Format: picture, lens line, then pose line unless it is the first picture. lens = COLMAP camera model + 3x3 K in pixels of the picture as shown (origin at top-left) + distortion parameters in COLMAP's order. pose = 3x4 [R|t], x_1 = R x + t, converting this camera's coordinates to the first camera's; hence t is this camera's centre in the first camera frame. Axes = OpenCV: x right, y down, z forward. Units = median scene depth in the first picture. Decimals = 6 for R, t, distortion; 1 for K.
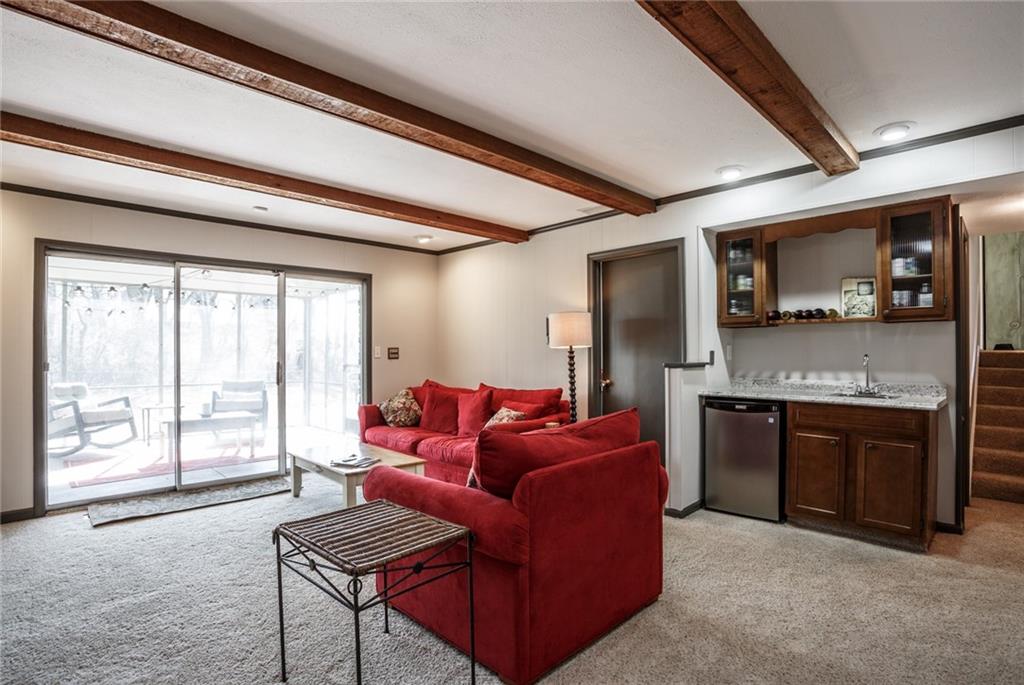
lens RADIAL K [[509.7, 0, 512.0], [0, 509.7, 342.5], [0, 0, 1]] dist [-0.036701, 0.001286]
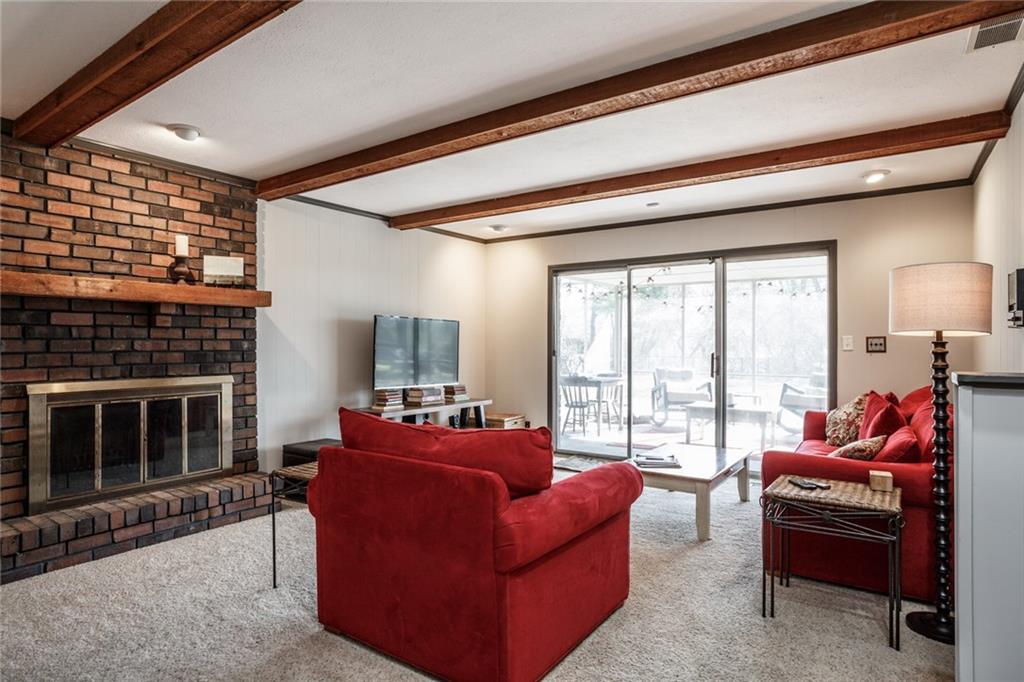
lens RADIAL K [[564.9, 0, 512.0], [0, 564.9, 341.0], [0, 0, 1]] dist [-0.028879, -0.000108]
pose [[0.188263, -0.000580, -0.982118, 0.572852], [0.016639, 0.999858, 0.002599, 0.007665], [0.981978, -0.016831, 0.188246, 0.474689]]
